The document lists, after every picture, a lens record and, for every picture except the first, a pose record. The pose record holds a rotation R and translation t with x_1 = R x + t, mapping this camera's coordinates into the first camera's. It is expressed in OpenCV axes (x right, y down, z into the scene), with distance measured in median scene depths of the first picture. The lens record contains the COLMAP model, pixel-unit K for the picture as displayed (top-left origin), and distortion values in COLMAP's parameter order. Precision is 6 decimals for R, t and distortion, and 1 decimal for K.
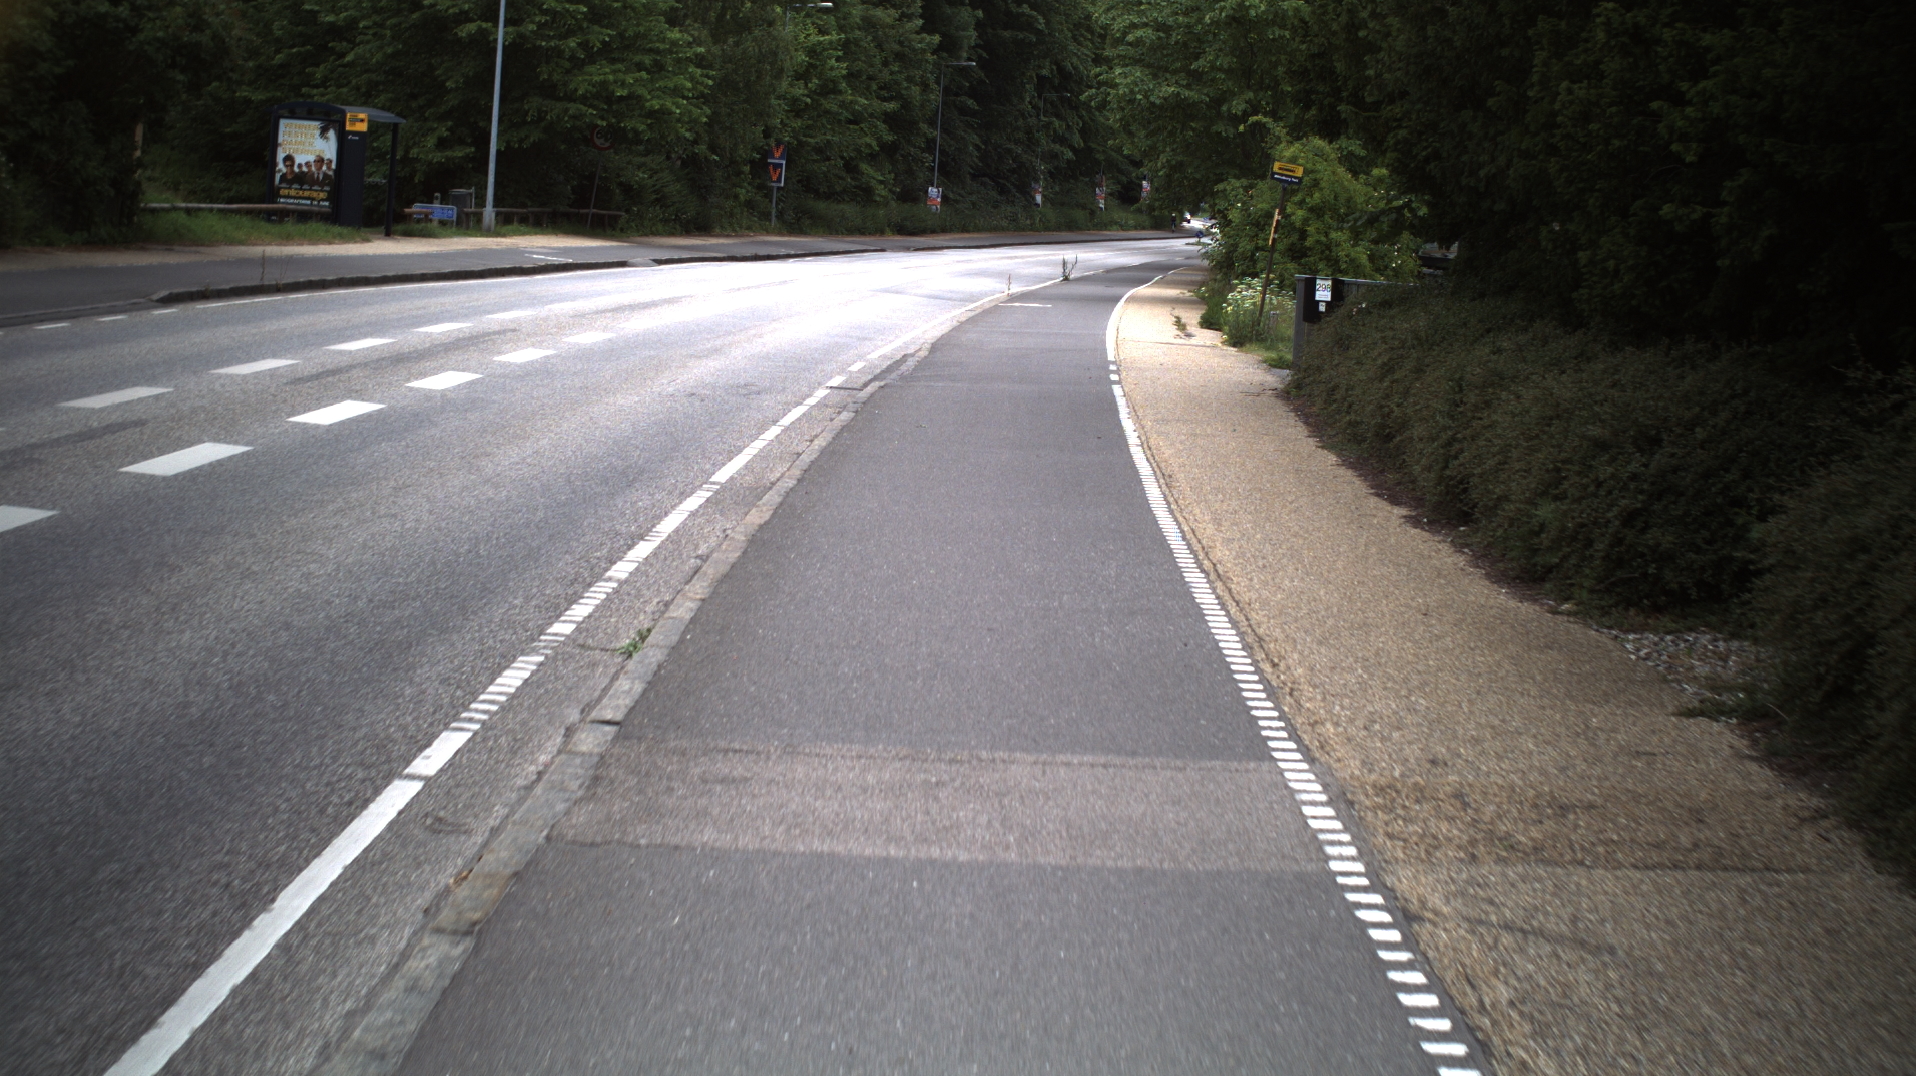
lens RADIAL K [[3399.7, 0, 958.0], [0, 3399.7, 533.5], [0, 0, 1]] dist [-0.243153, 0.000000]
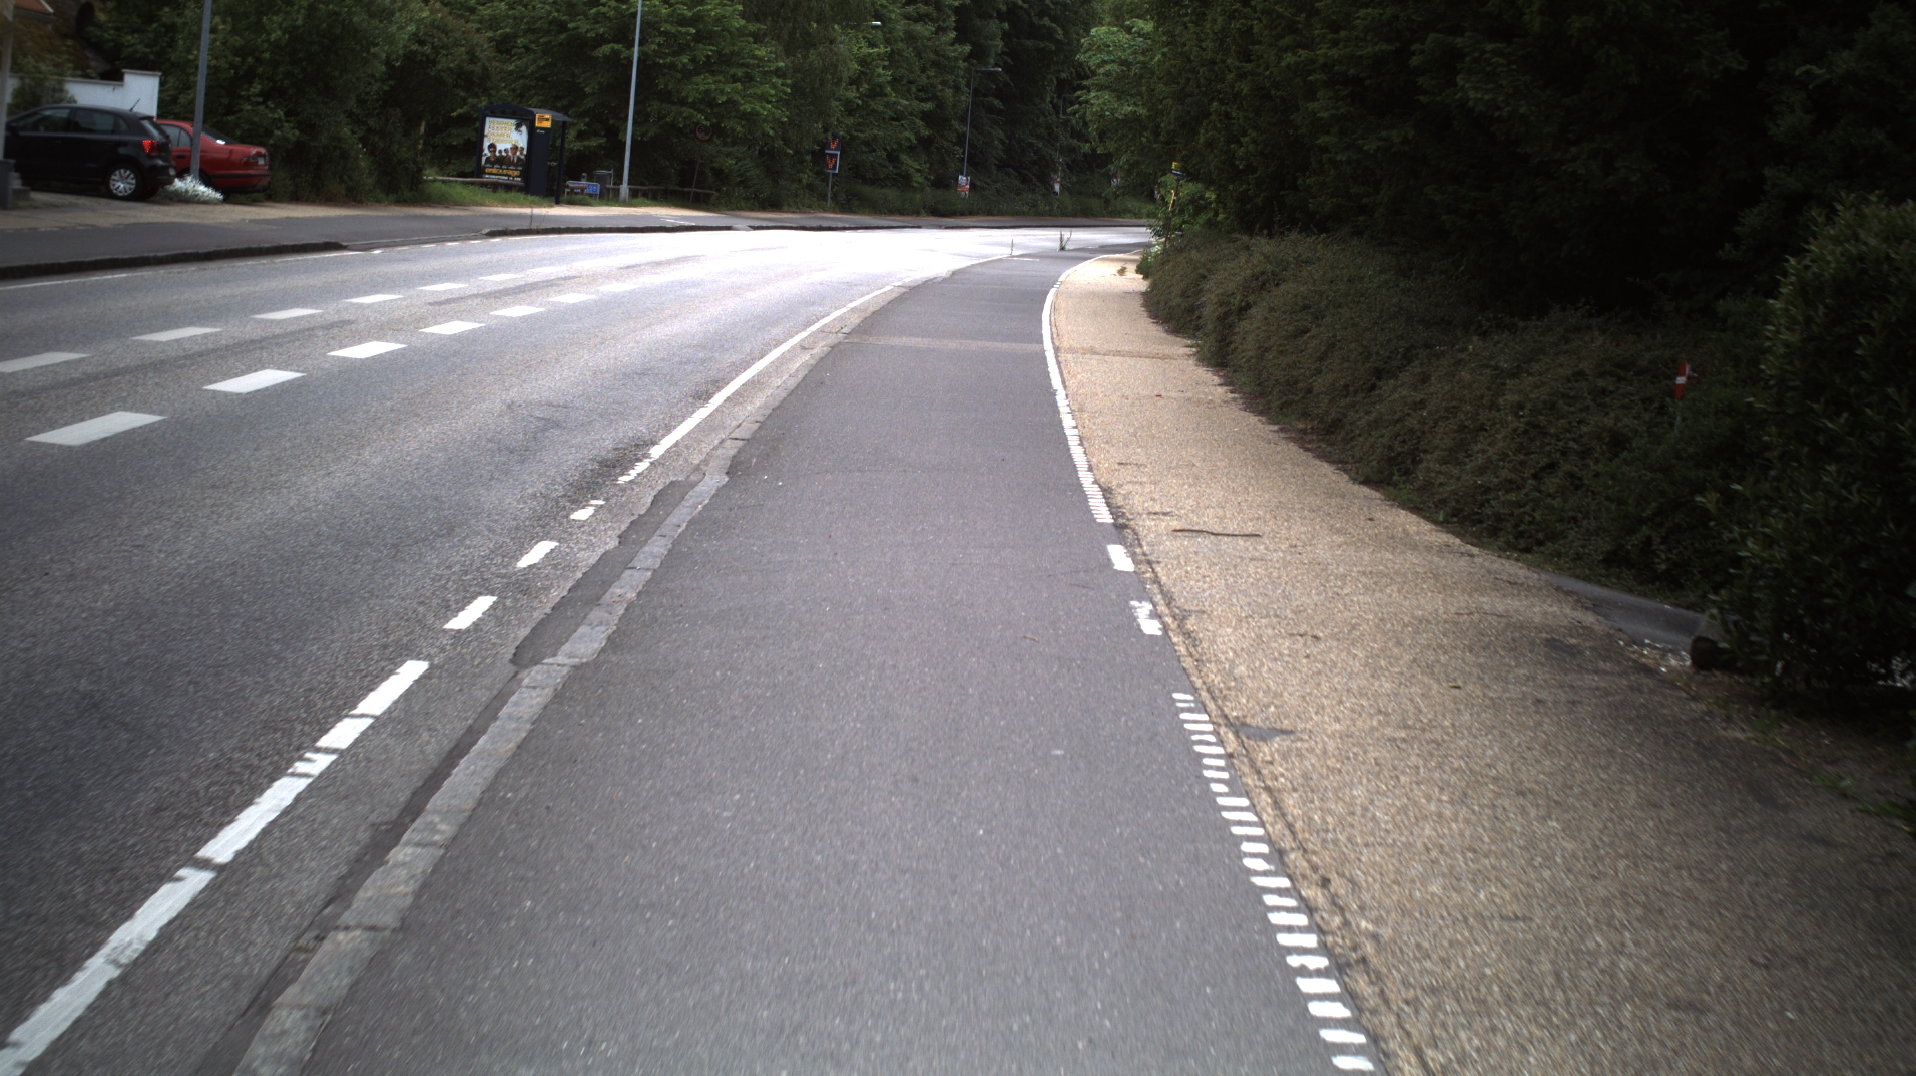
lens RADIAL K [[3399.7, 0, 963.1], [0, 3399.7, 551.3], [0, 0, 1]] dist [-0.243153, 0.000000]
pose [[0.999826, 0.017477, -0.006537, 0.006685], [-0.017421, 0.999812, 0.008457, 0.041561], [0.006683, -0.008341, 0.999943, -0.403701]]
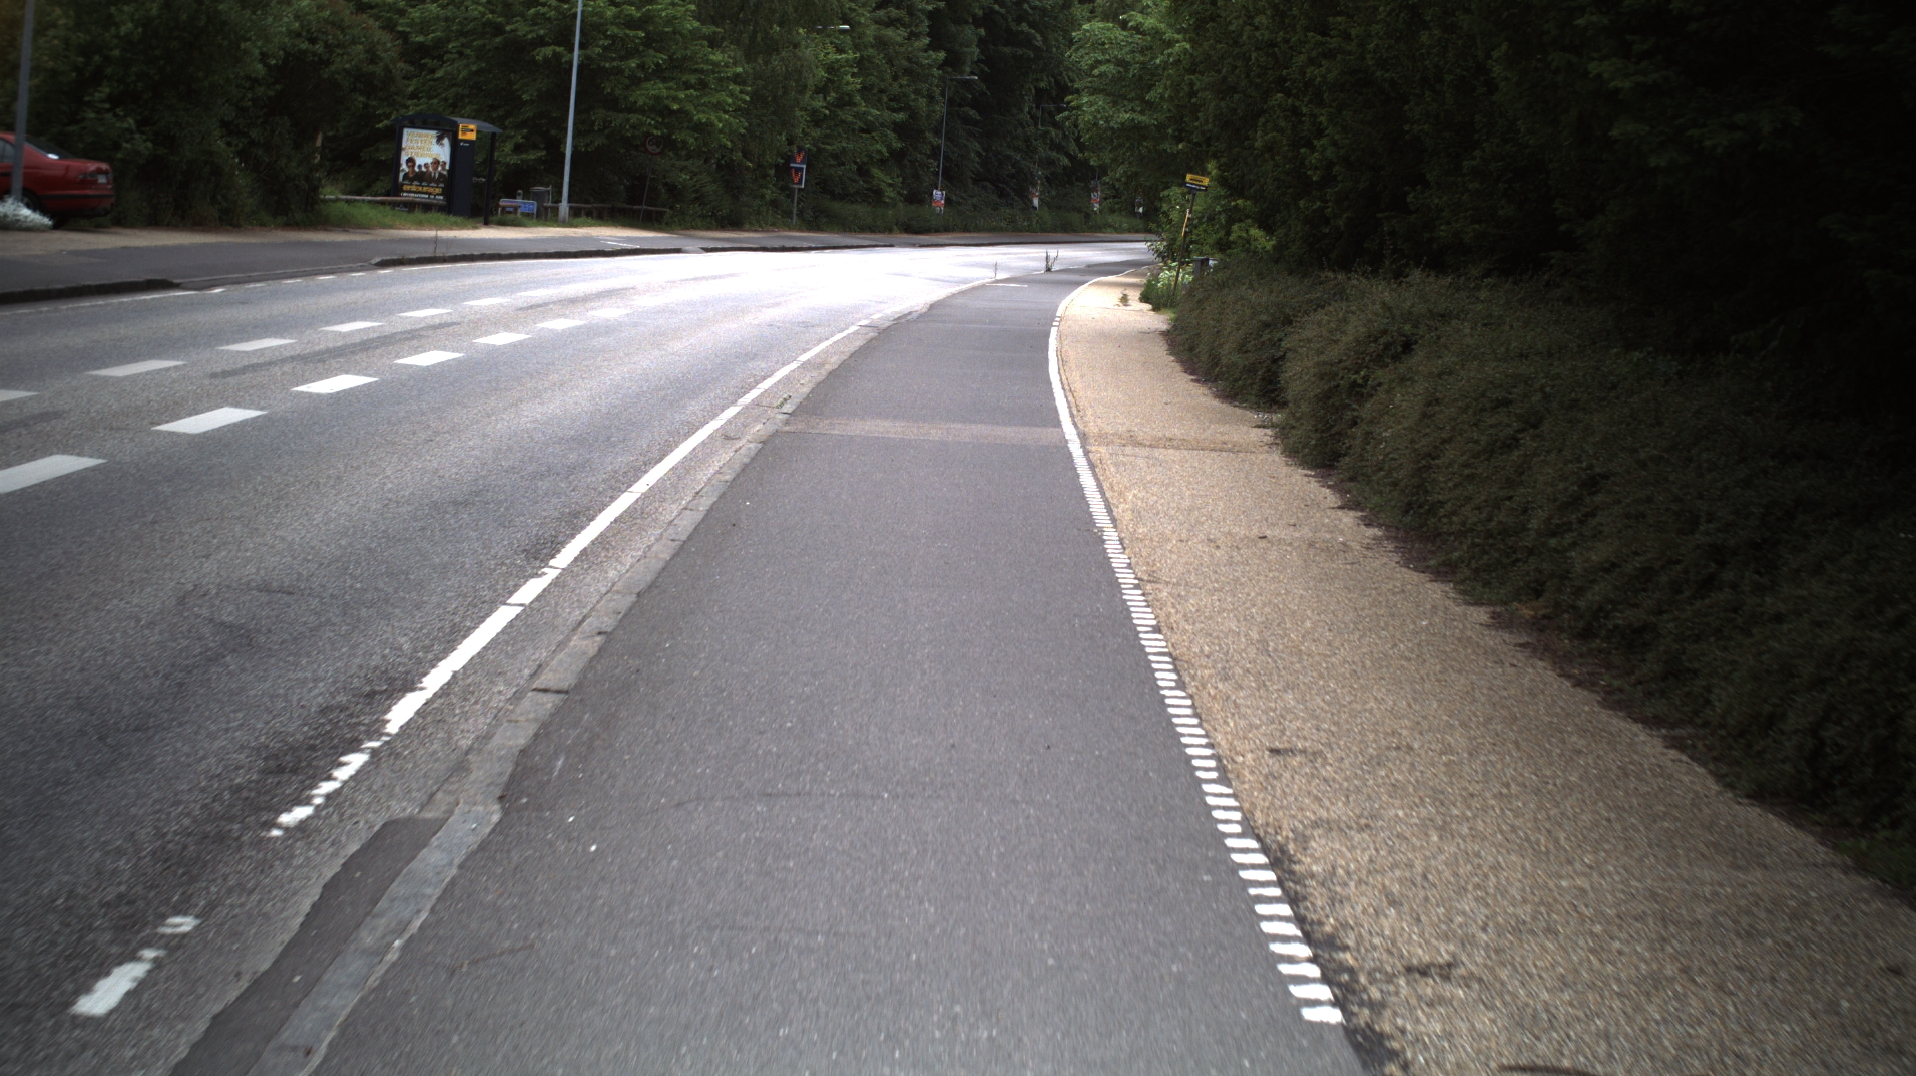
lens RADIAL K [[3399.7, 0, 963.4], [0, 3399.7, 532.8], [0, 0, 1]] dist [-0.243153, 0.000000]
pose [[0.999934, 0.011485, 0.000830, 0.003668], [-0.011484, 0.999933, -0.001160, 0.024669], [-0.000843, 0.001151, 0.999999, -0.242479]]
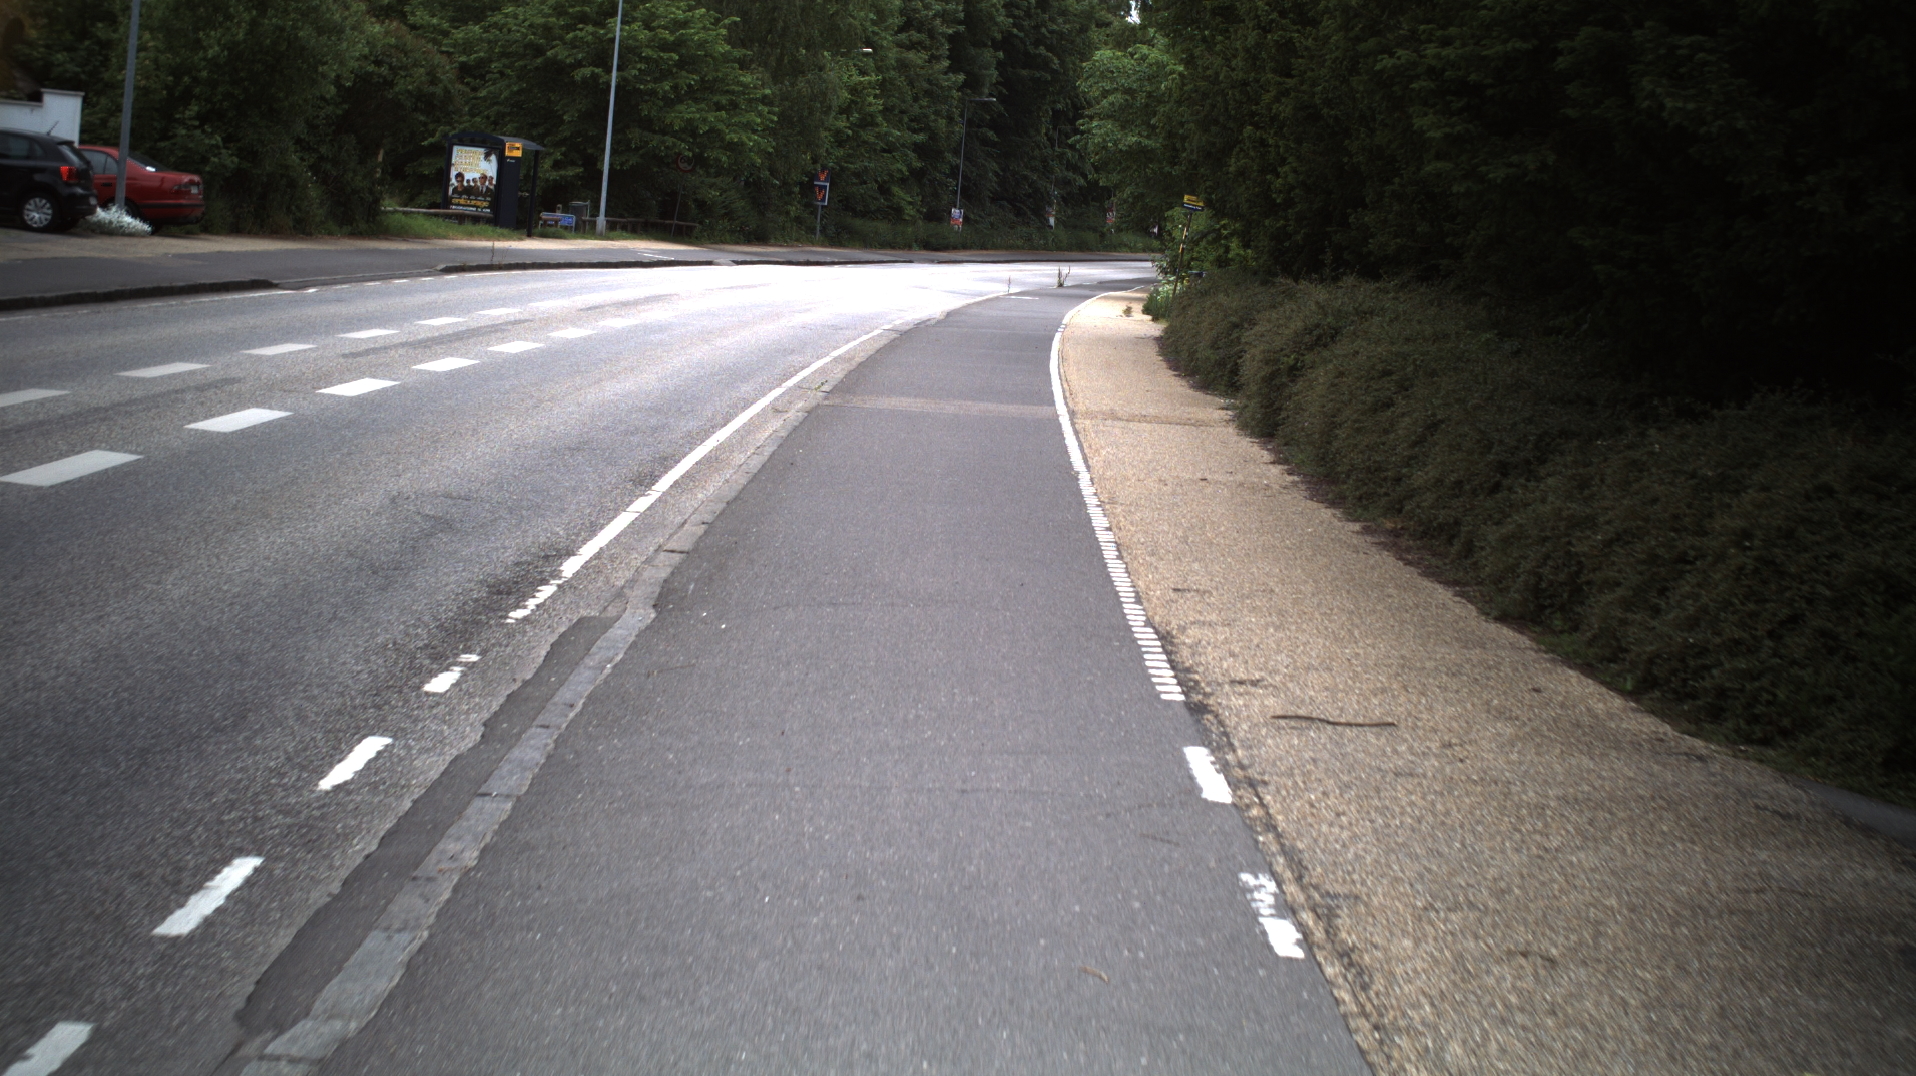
lens RADIAL K [[3399.7, 0, 973.9], [0, 3399.7, 540.5], [0, 0, 1]] dist [-0.243153, 0.000000]
pose [[0.999779, 0.021025, -0.000779, 0.004802], [-0.021029, 0.999769, -0.004435, 0.033213], [0.000686, 0.004451, 0.999990, -0.323266]]
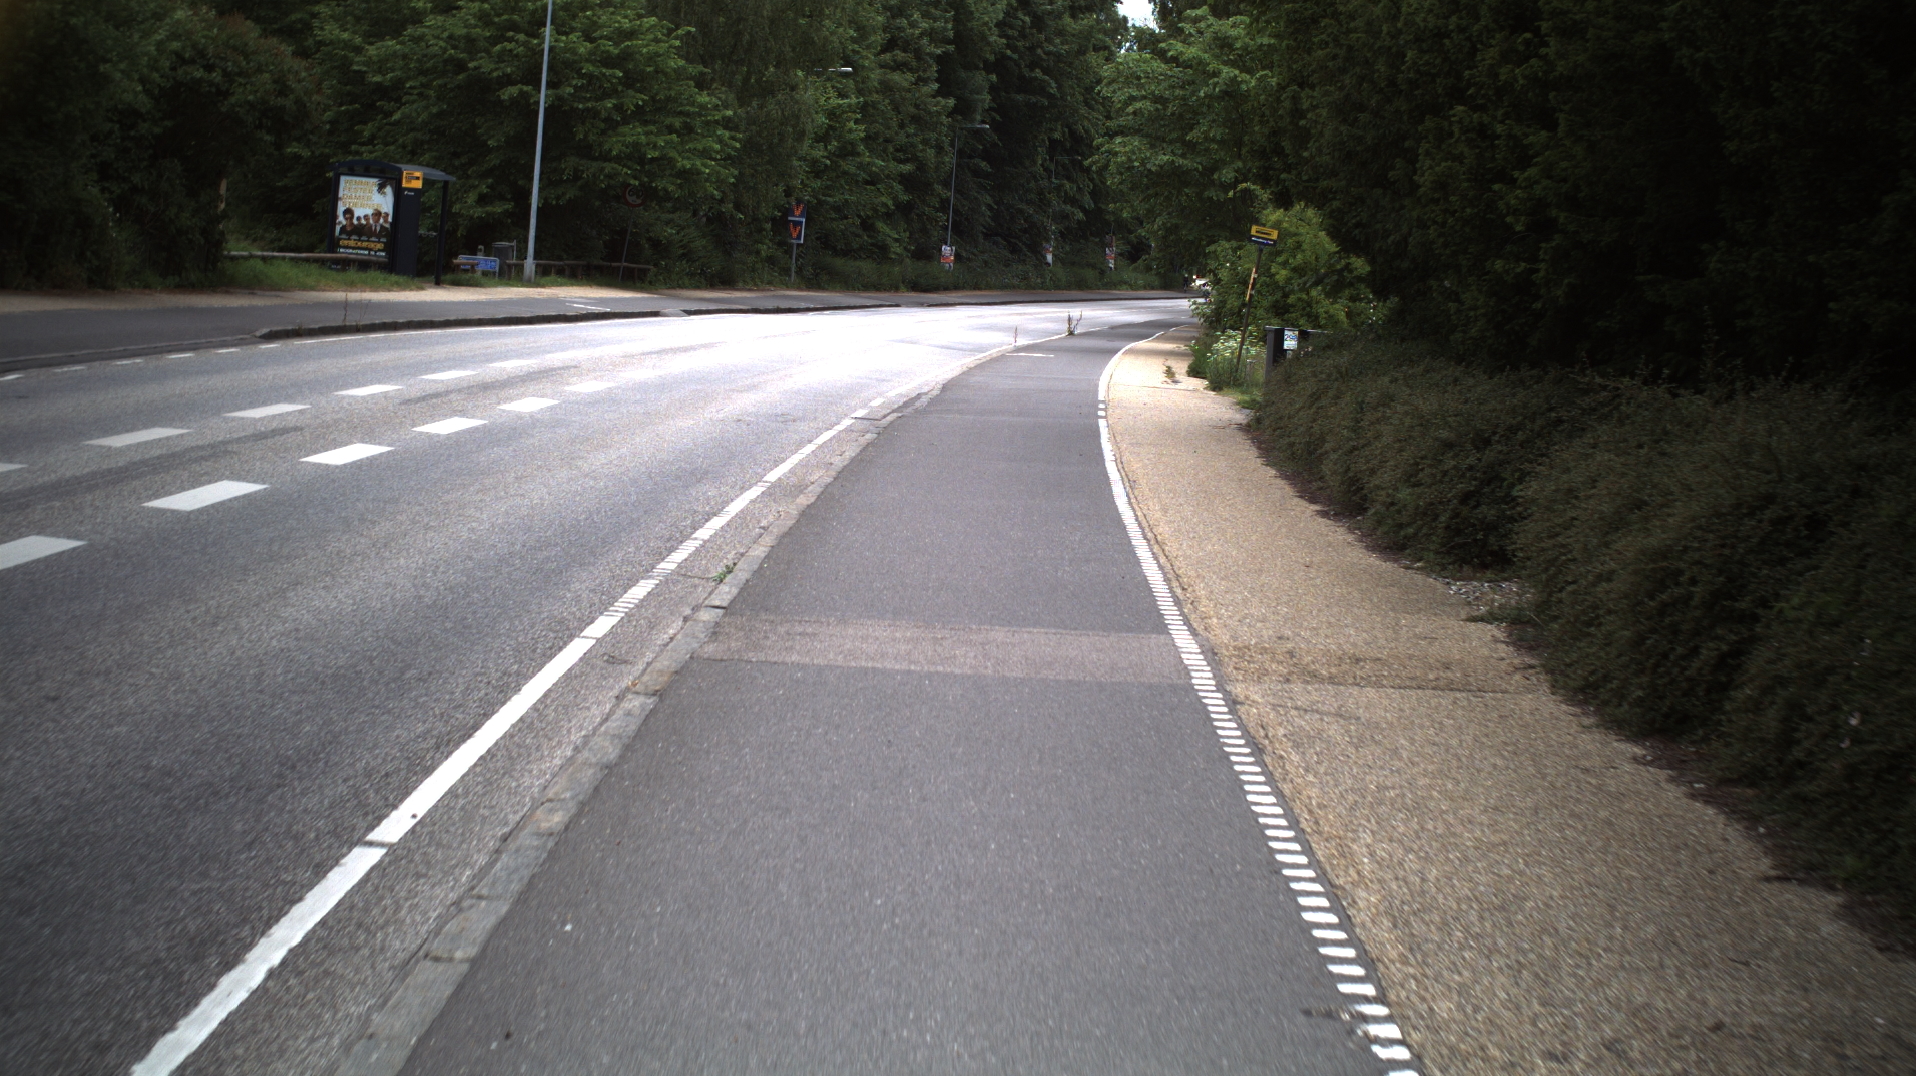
lens RADIAL K [[3399.7, 0, 963.6], [0, 3399.7, 532.5], [0, 0, 1]] dist [-0.243153, 0.000000]
pose [[0.999939, 0.010937, -0.001437, 0.000837], [-0.010961, 0.999785, -0.017594, 0.008392], [0.001244, 0.017609, 0.999844, -0.081261]]
